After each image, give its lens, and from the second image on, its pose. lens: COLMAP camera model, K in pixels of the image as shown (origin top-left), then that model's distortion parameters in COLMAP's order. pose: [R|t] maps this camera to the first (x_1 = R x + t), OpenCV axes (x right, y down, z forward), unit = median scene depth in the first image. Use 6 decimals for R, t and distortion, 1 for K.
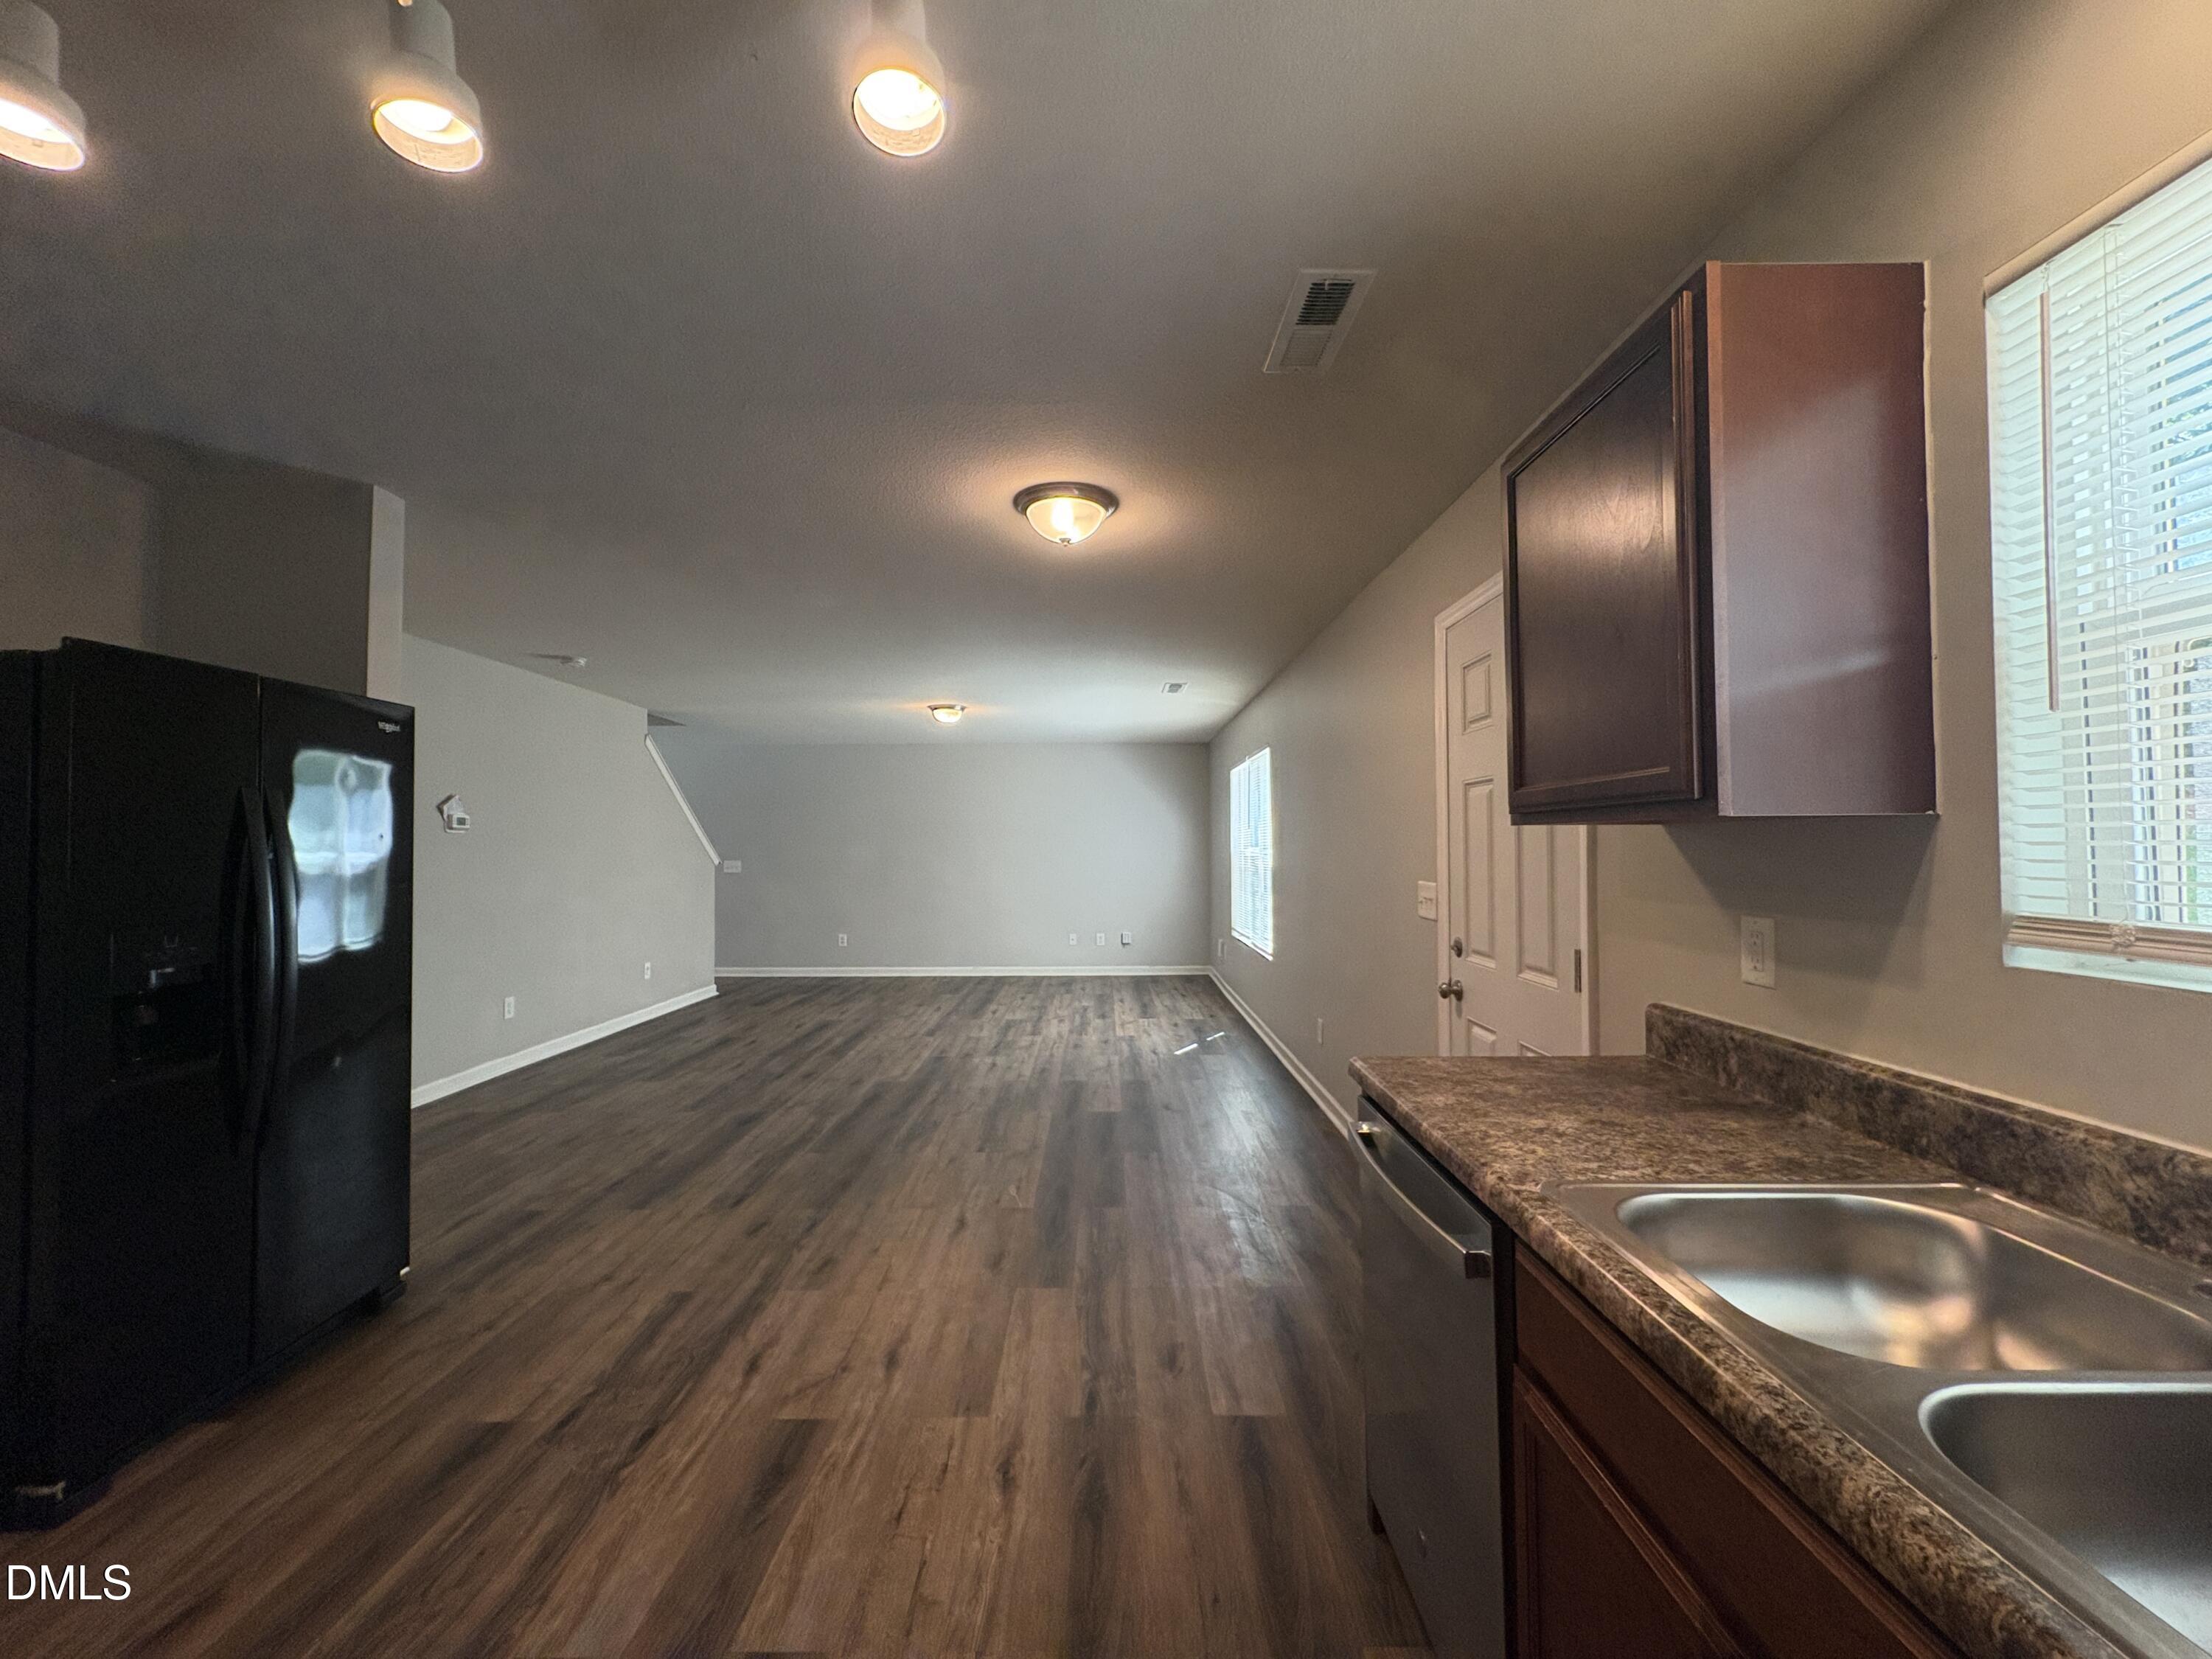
lens RADIAL K [[880.5, 0, 1100.4], [0, 880.5, 828.6], [0, 0, 1]] dist [0.000454, -0.000664]
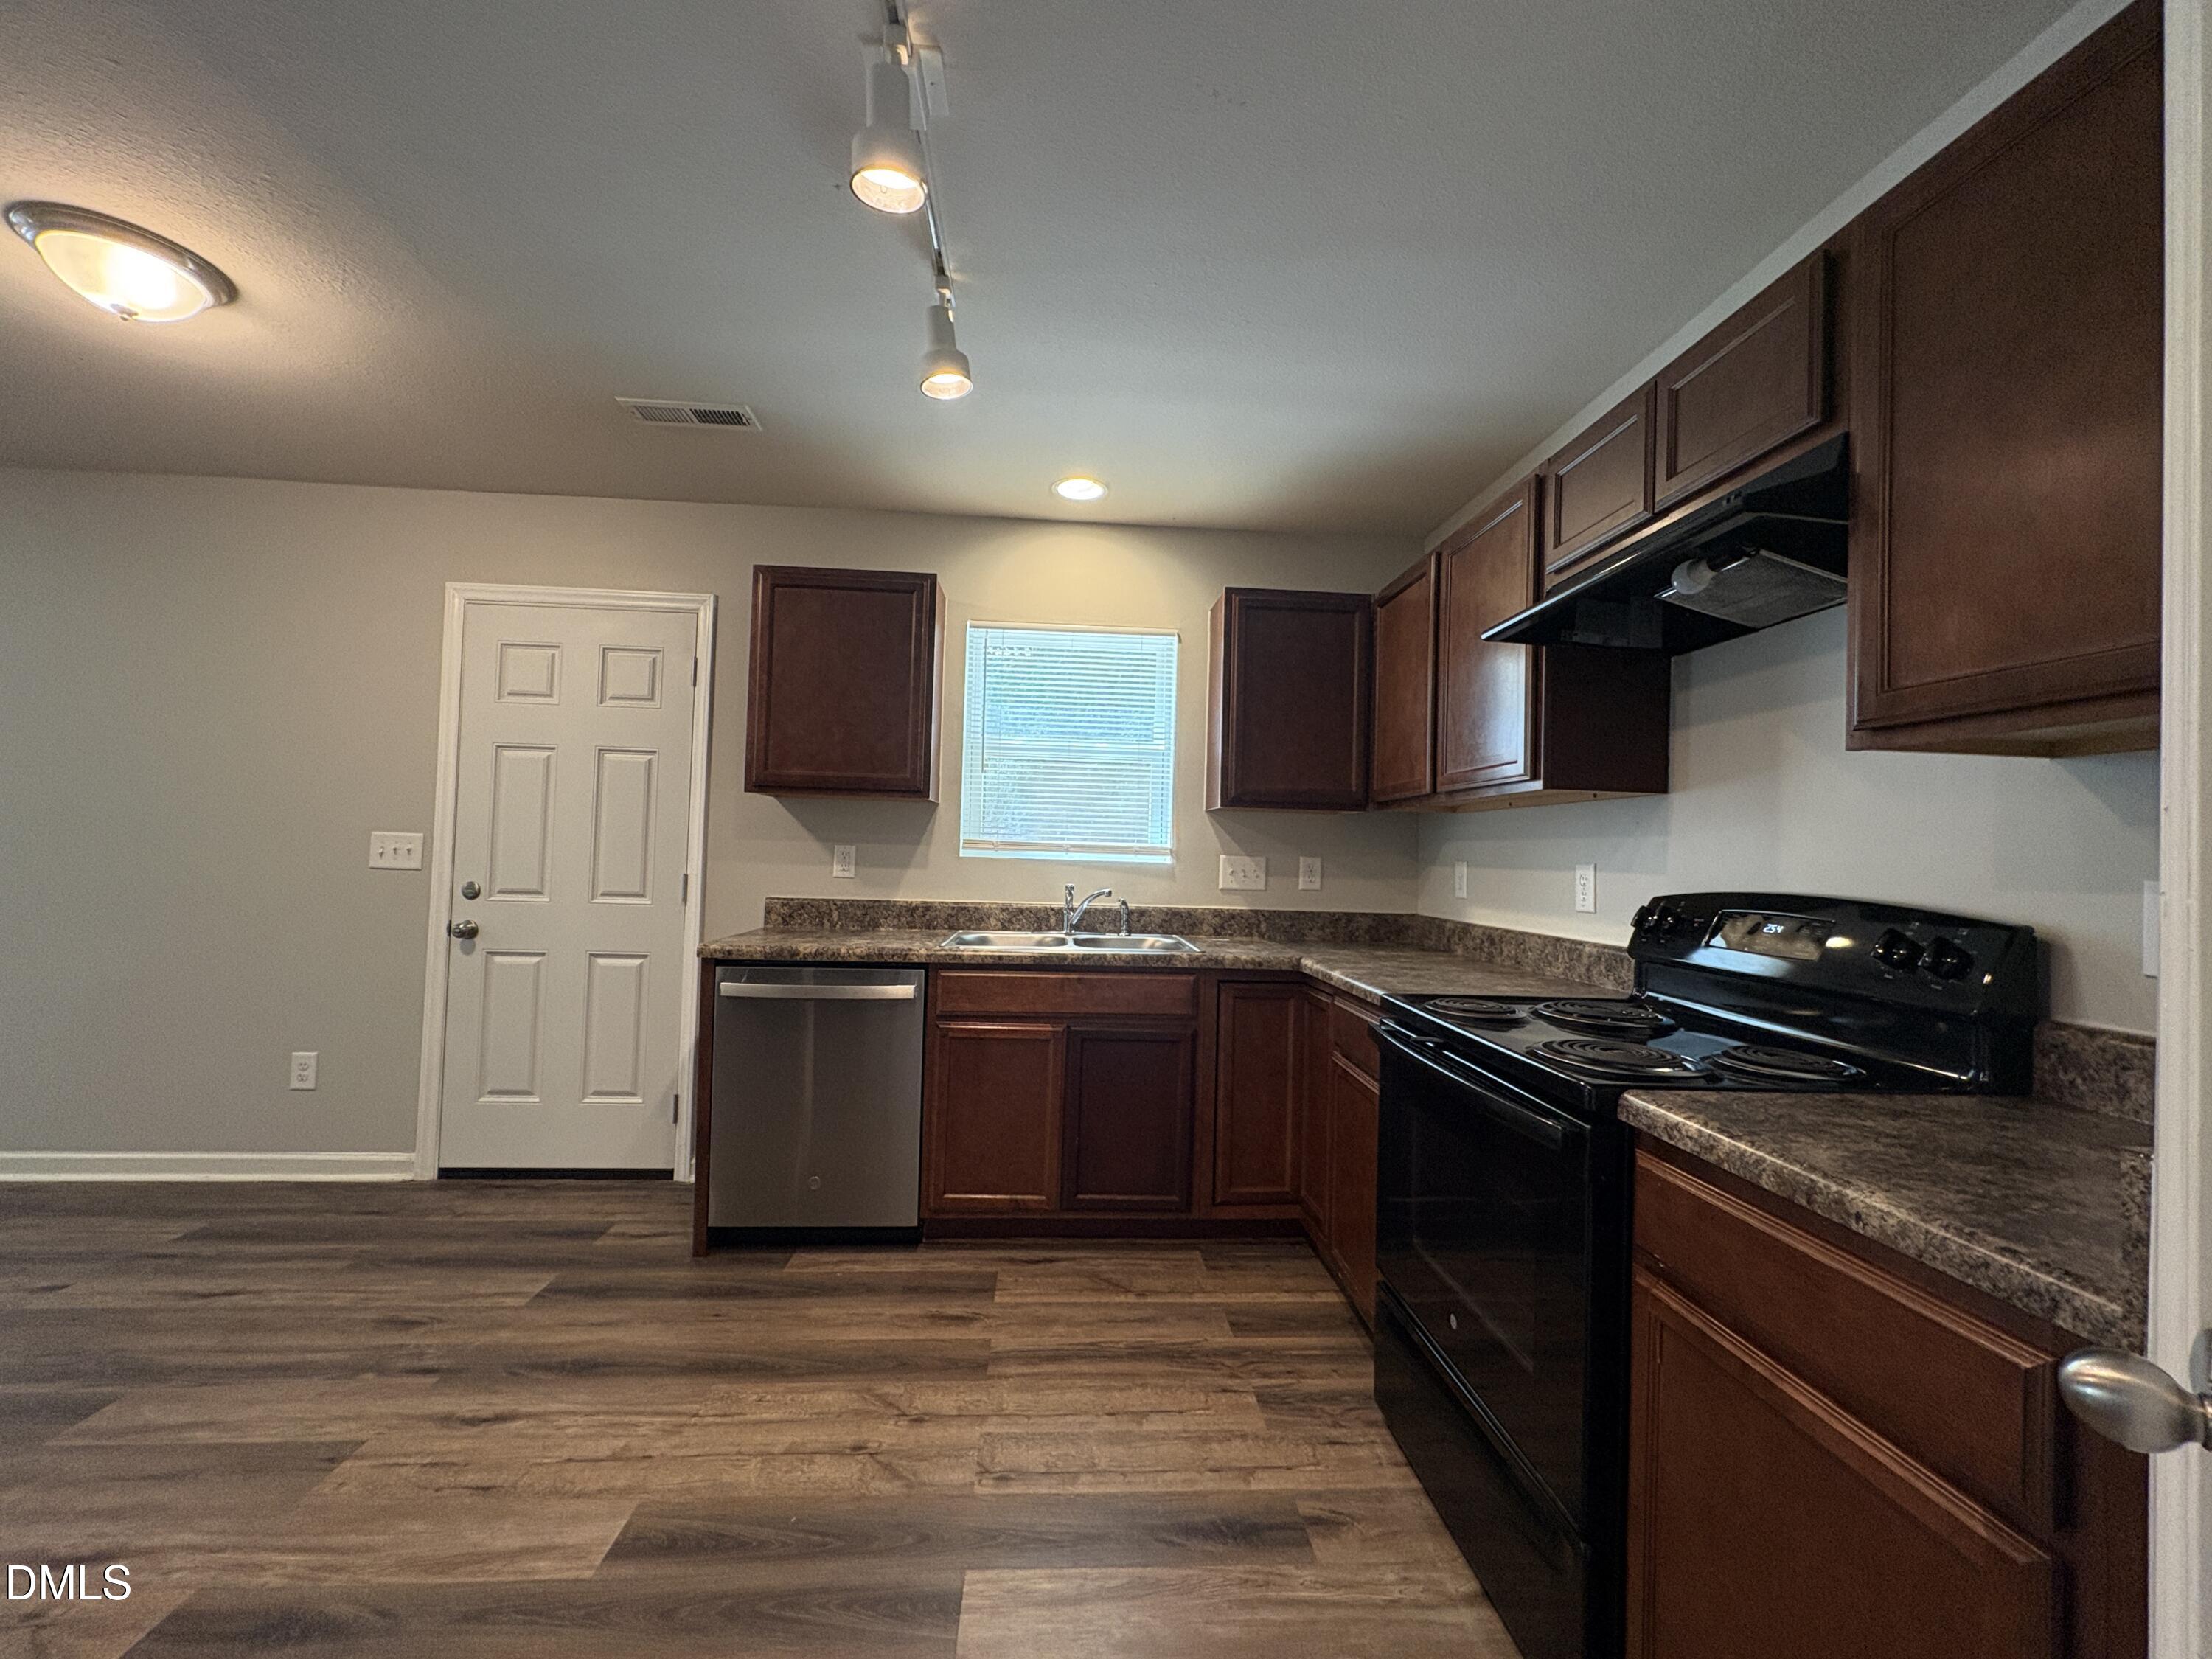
lens RADIAL K [[880.5, 0, 1114.2], [0, 880.5, 832.0], [0, 0, 1]] dist [0.000454, -0.000664]
pose [[-0.071160, 0.025142, 0.997148, -1.168645], [-0.049601, 0.998356, -0.028712, 0.080613], [-0.996231, -0.051503, -0.069796, 0.420827]]
